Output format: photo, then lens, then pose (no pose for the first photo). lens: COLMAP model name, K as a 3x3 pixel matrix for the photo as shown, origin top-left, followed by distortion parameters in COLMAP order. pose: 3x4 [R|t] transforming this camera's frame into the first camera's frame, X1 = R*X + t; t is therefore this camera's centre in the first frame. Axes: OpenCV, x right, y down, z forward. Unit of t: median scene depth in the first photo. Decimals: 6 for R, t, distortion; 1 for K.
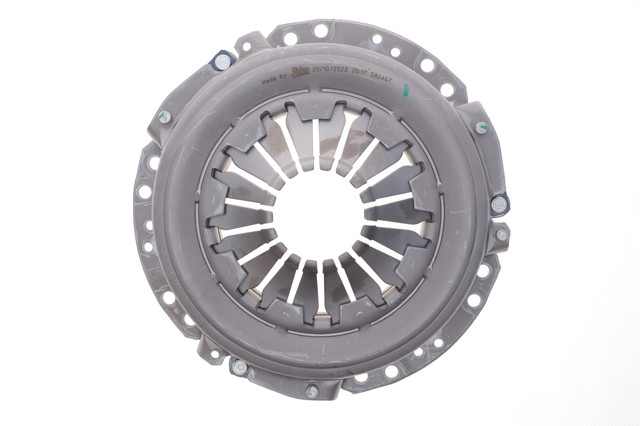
lens RADIAL K [[601.2, 0, 320.0], [0, 601.2, 213.0], [0, 0, 1]] dist [0.016772, 0.006185]
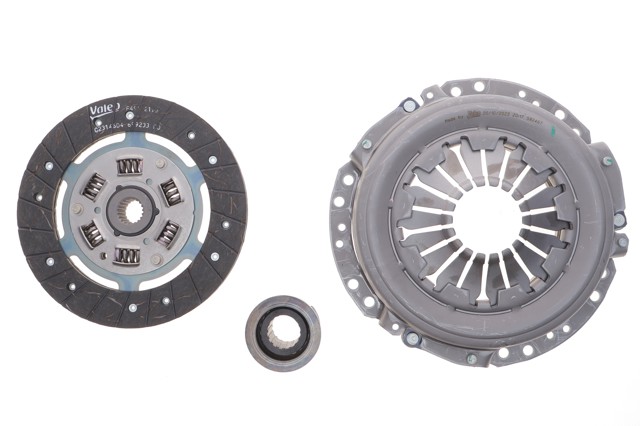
lens RADIAL K [[601.2, 0, 320.0], [0, 601.2, 213.0], [0, 0, 1]] dist [0.016772, 0.006185]
pose [[0.998986, 0.041880, -0.016511, -0.339430], [-0.043326, 0.994040, -0.100034, 0.133885], [0.012224, 0.100648, 0.994847, -0.324986]]
